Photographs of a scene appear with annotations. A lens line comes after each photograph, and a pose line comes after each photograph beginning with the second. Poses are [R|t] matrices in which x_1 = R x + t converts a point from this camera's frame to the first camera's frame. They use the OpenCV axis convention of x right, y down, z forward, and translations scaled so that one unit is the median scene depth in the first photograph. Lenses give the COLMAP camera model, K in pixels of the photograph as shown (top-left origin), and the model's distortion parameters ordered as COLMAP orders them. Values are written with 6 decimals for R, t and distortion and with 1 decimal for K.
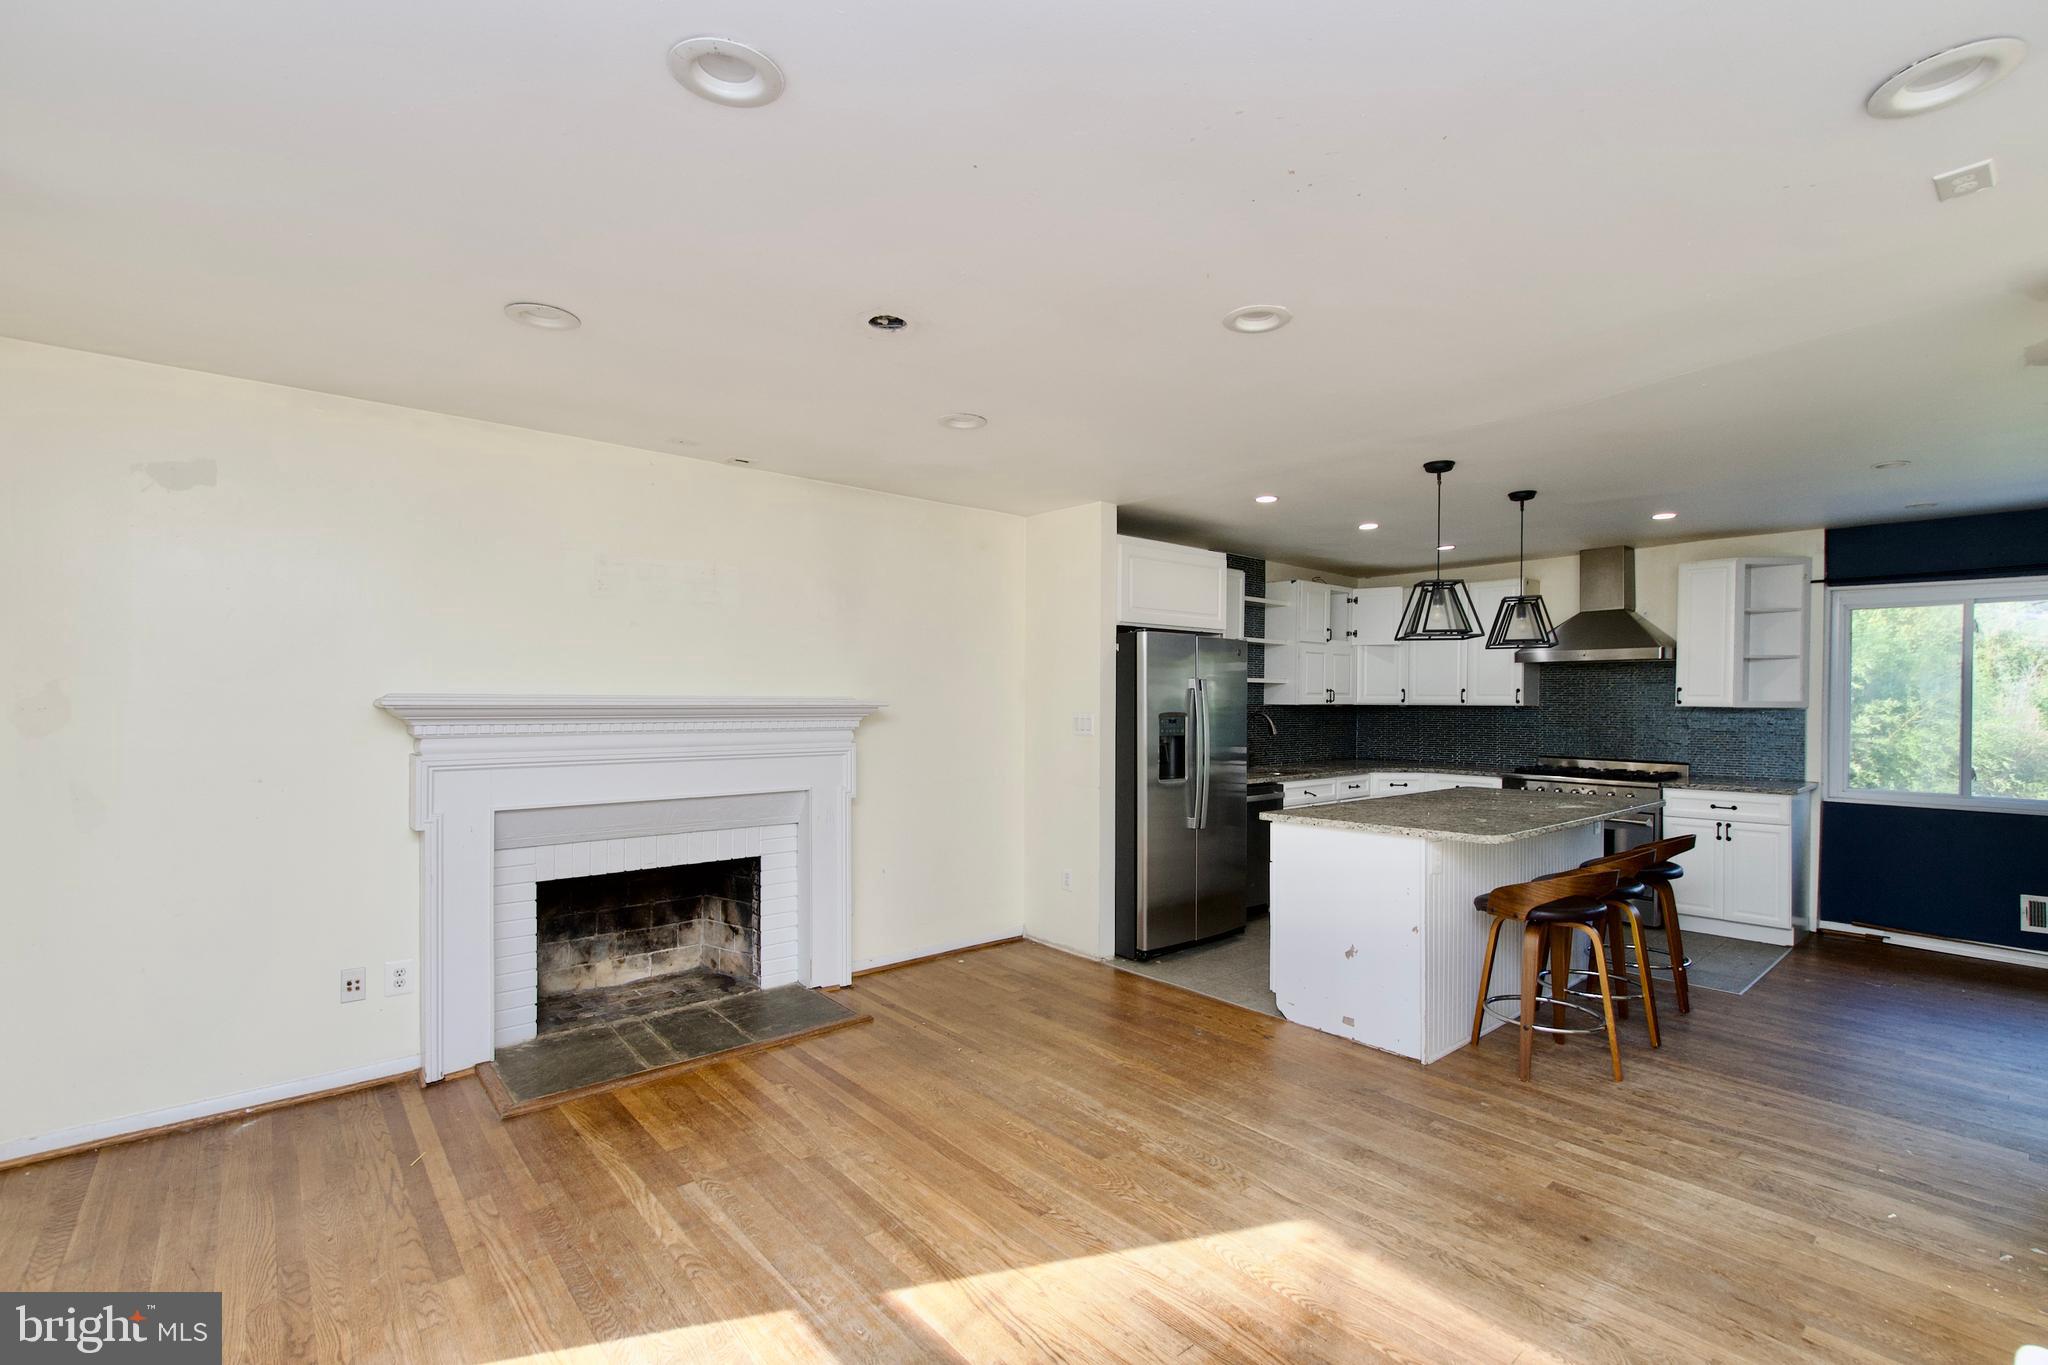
lens RADIAL K [[906.5, 0, 1040.2], [0, 906.5, 707.8], [0, 0, 1]] dist [0.009766, -0.005657]
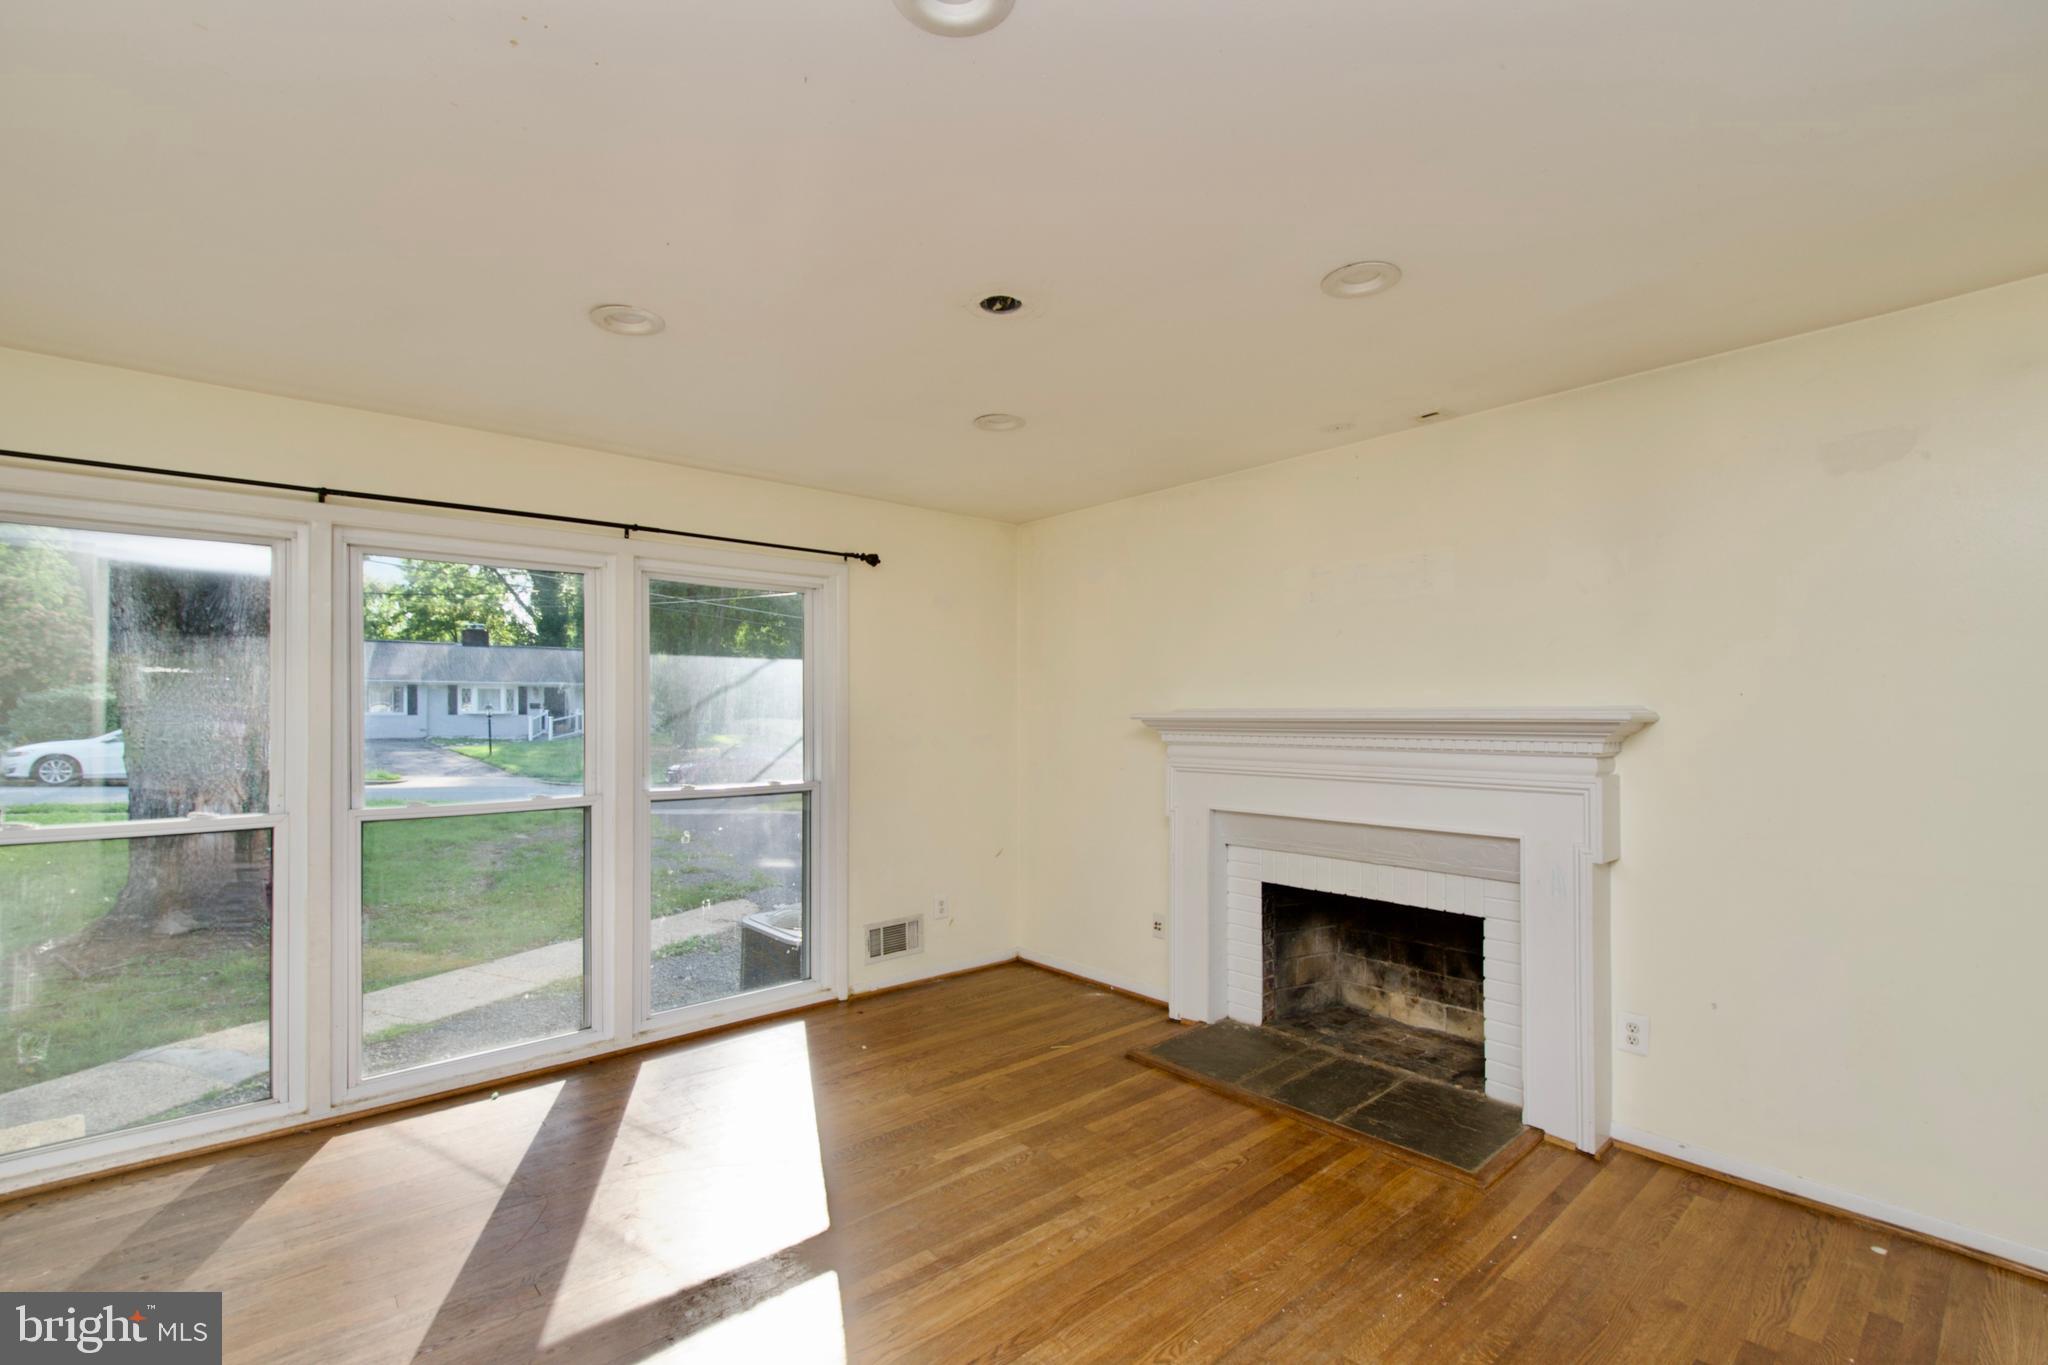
lens RADIAL K [[906.5, 0, 1033.2], [0, 906.5, 711.2], [0, 0, 1]] dist [0.009766, -0.005657]
pose [[0.002363, -0.007012, -0.999973, 0.385769], [-0.006959, 0.999951, -0.007028, -0.001263], [0.999973, 0.006976, 0.002314, 0.529071]]
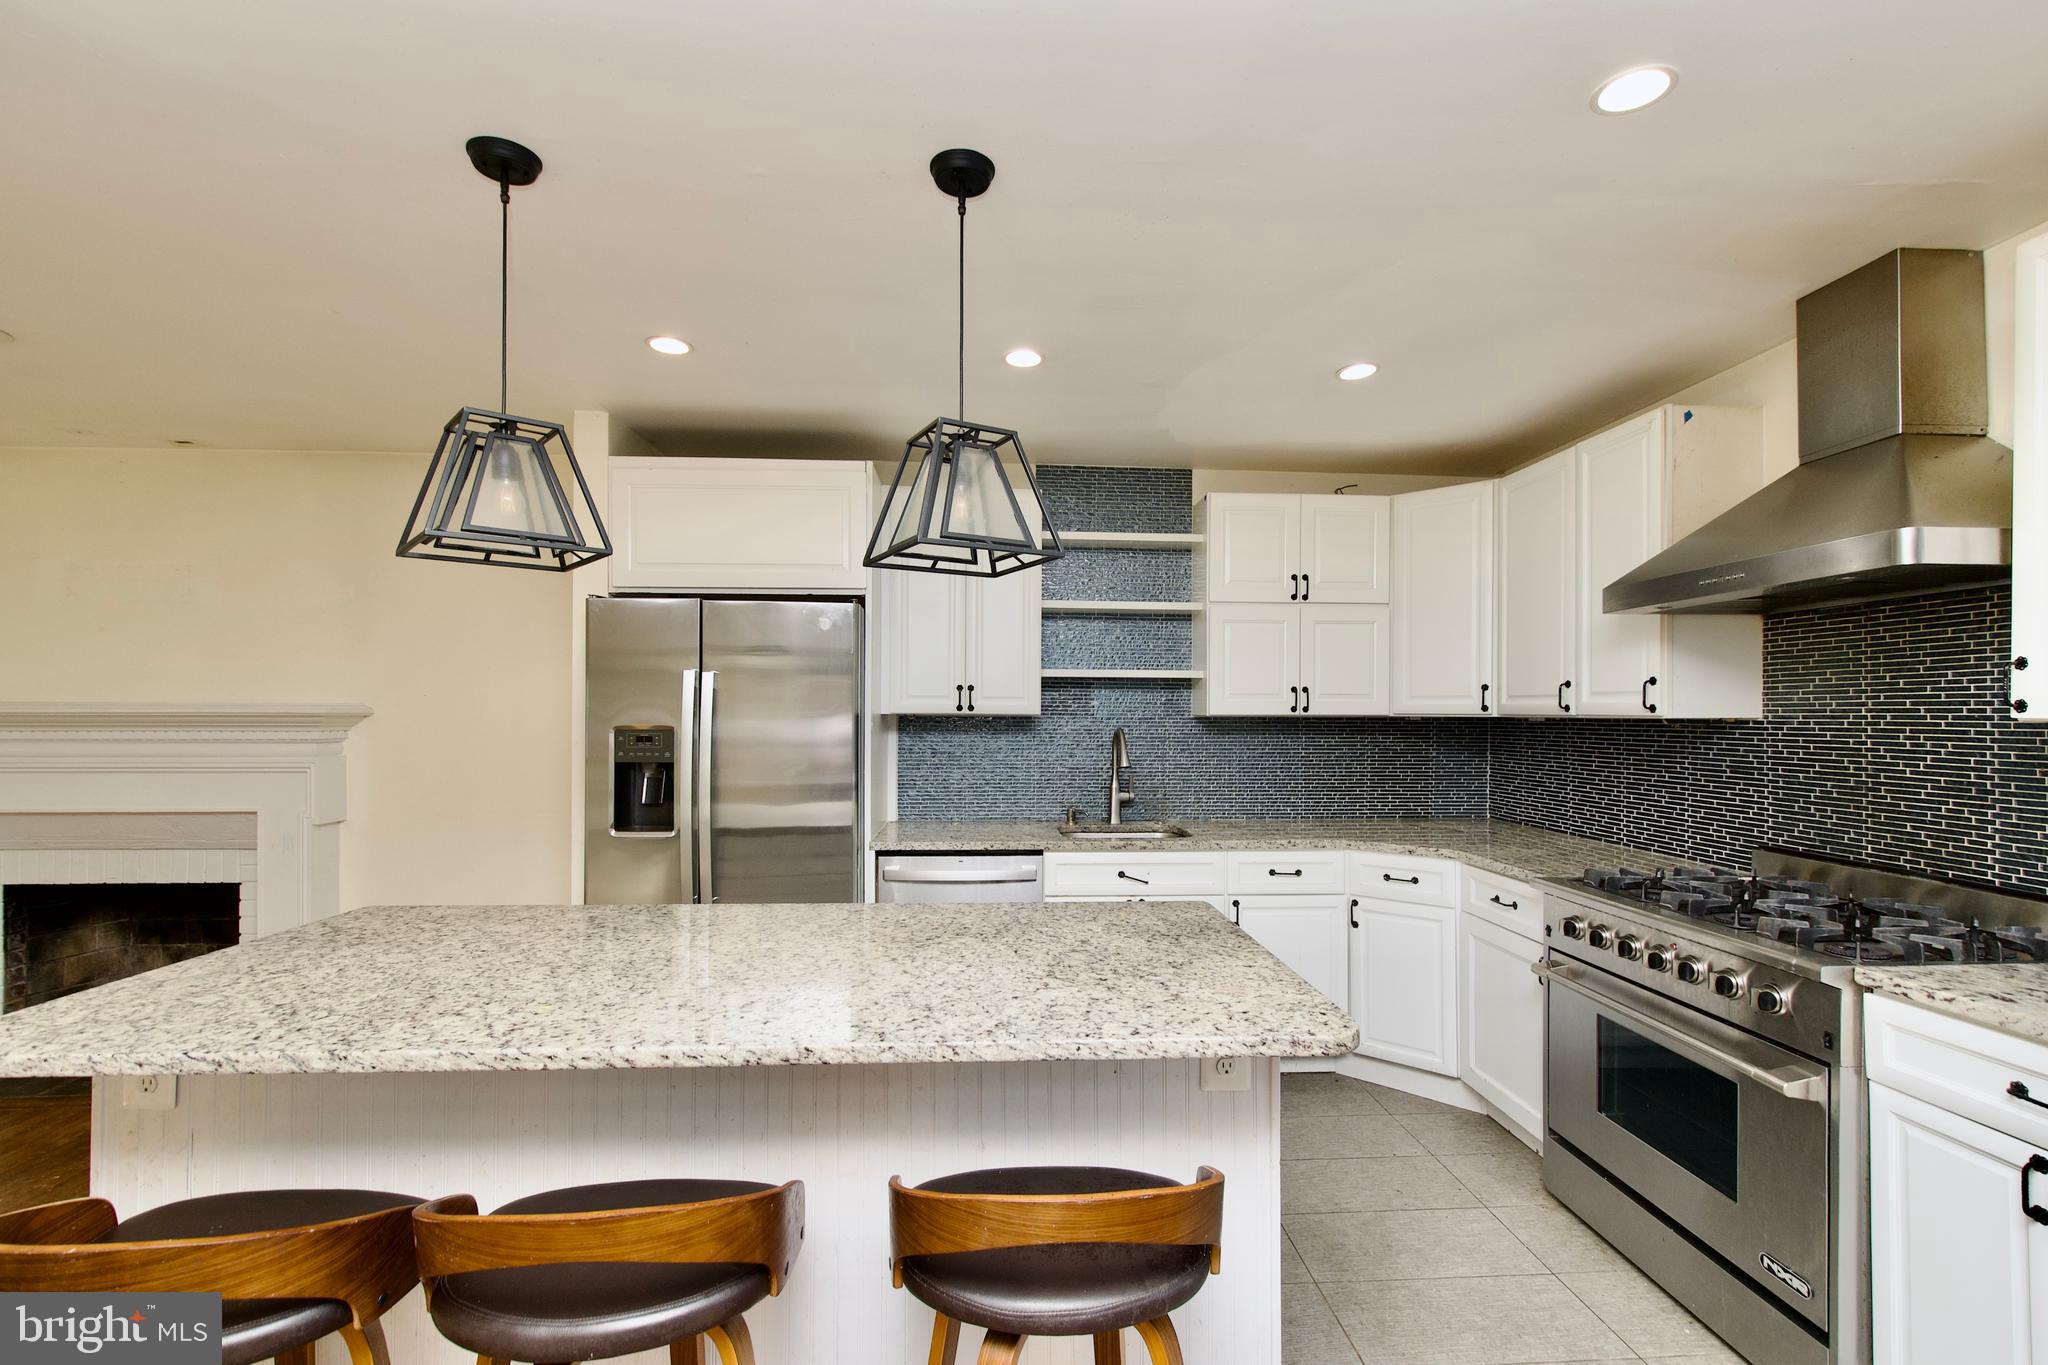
lens RADIAL K [[906.5, 0, 1041.6], [0, 906.5, 713.4], [0, 0, 1]] dist [0.009766, -0.005657]
pose [[0.793485, -0.000726, -0.608590, 0.729776], [-0.005320, 0.999953, -0.008130, 0.000617], [0.608567, 0.009689, 0.793443, 0.656184]]
